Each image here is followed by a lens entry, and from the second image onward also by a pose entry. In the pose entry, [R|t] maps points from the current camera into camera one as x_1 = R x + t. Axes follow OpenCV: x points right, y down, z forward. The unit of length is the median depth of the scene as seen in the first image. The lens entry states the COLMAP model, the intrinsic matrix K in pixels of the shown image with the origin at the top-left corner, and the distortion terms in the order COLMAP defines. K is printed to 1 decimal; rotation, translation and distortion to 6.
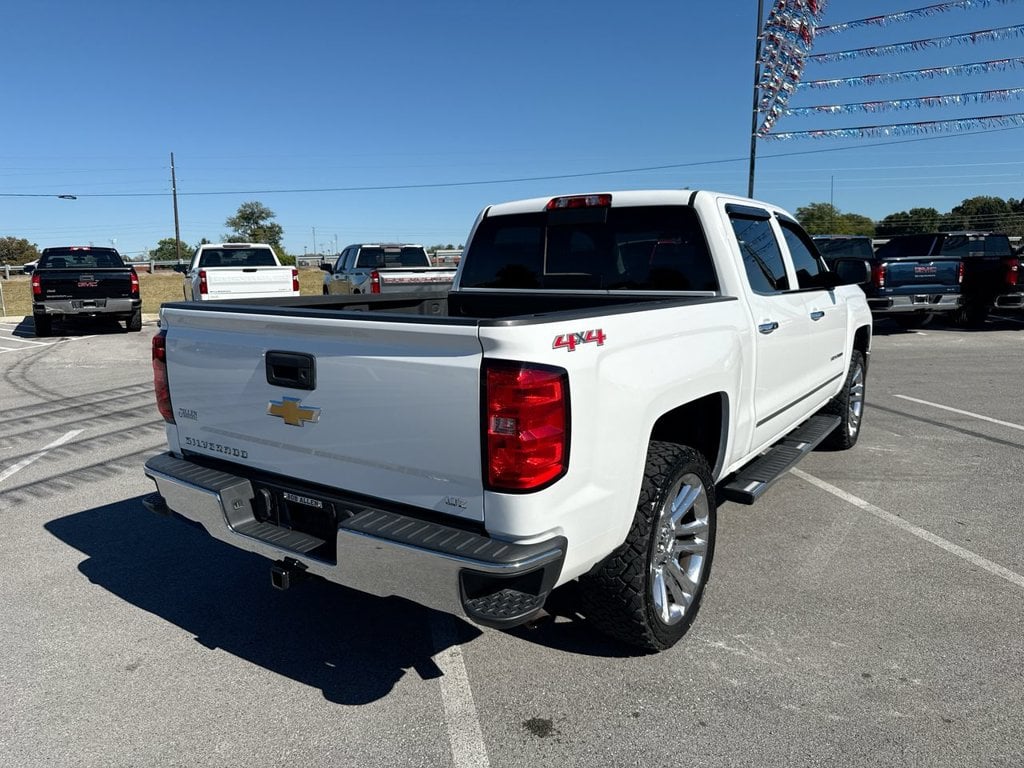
lens RADIAL K [[725.0, 0, 498.1], [0, 725.0, 384.9], [0, 0, 1]] dist [0.025215, -0.050108]
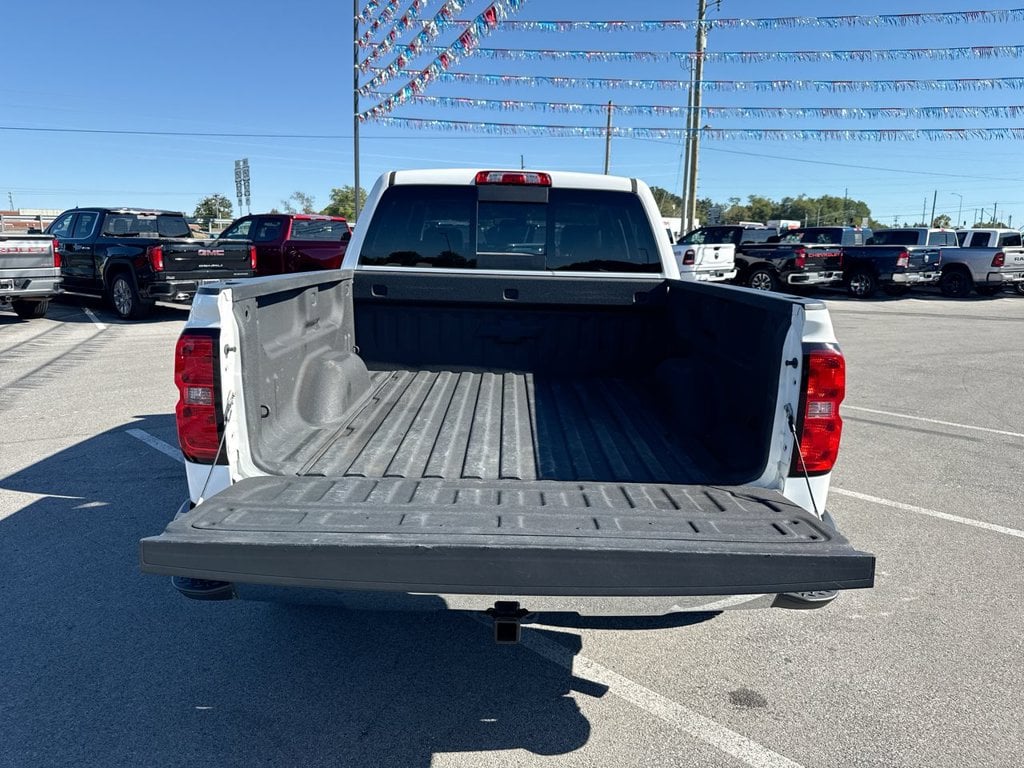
lens RADIAL K [[725.0, 0, 515.8], [0, 725.0, 392.4], [0, 0, 1]] dist [0.025215, -0.050108]
pose [[0.804070, -0.086044, 0.588275, -0.656611], [0.062305, 0.996219, 0.060553, -0.039225], [-0.591261, -0.012037, 0.806390, 0.307829]]
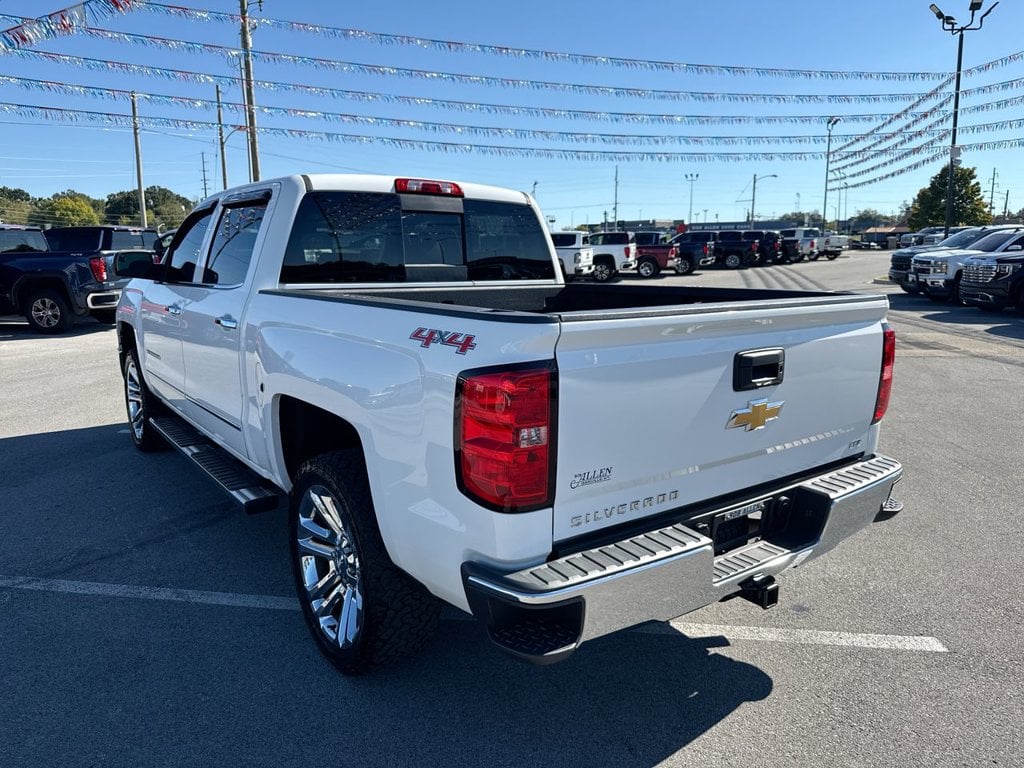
lens RADIAL K [[725.0, 0, 513.5], [0, 725.0, 393.9], [0, 0, 1]] dist [0.025215, -0.050108]
pose [[0.298725, -0.164274, 0.940094, -1.075605], [0.145817, 0.981364, 0.125151, -0.128616], [-0.943133, 0.099696, 0.317112, 0.871444]]
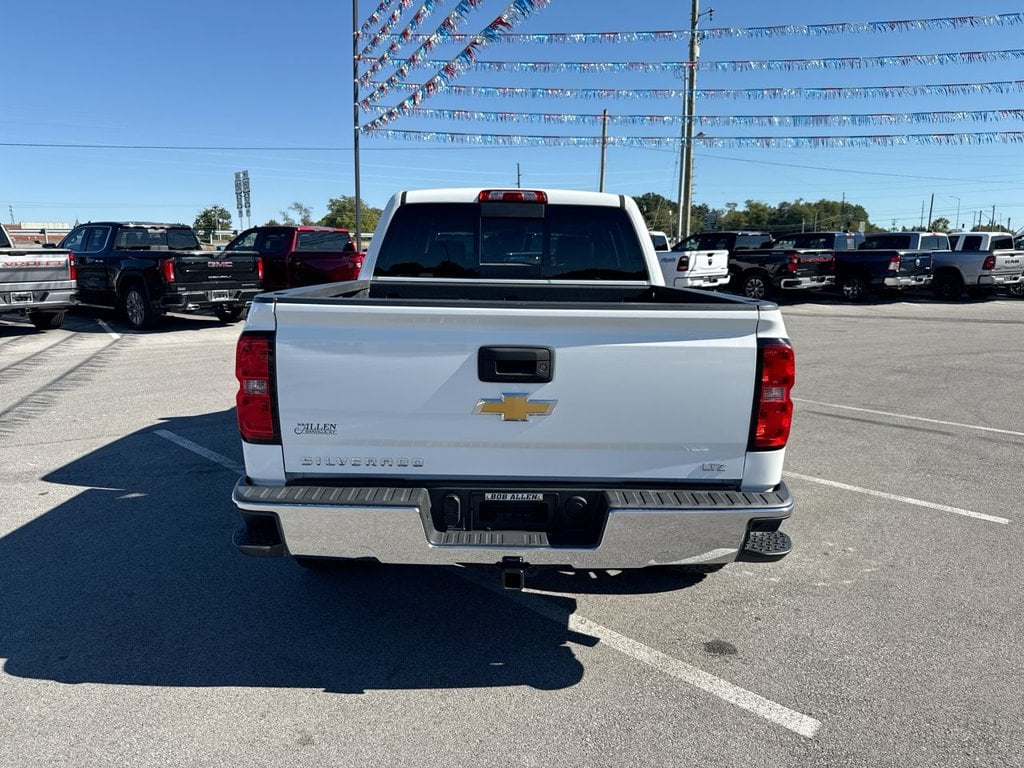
lens RADIAL K [[725.0, 0, 503.5], [0, 725.0, 398.9], [0, 0, 1]] dist [0.025215, -0.050108]
pose [[0.811508, -0.091619, 0.577113, -0.746524], [0.071098, 0.995775, 0.058109, -0.027154], [-0.579999, -0.006125, 0.814594, 0.196616]]
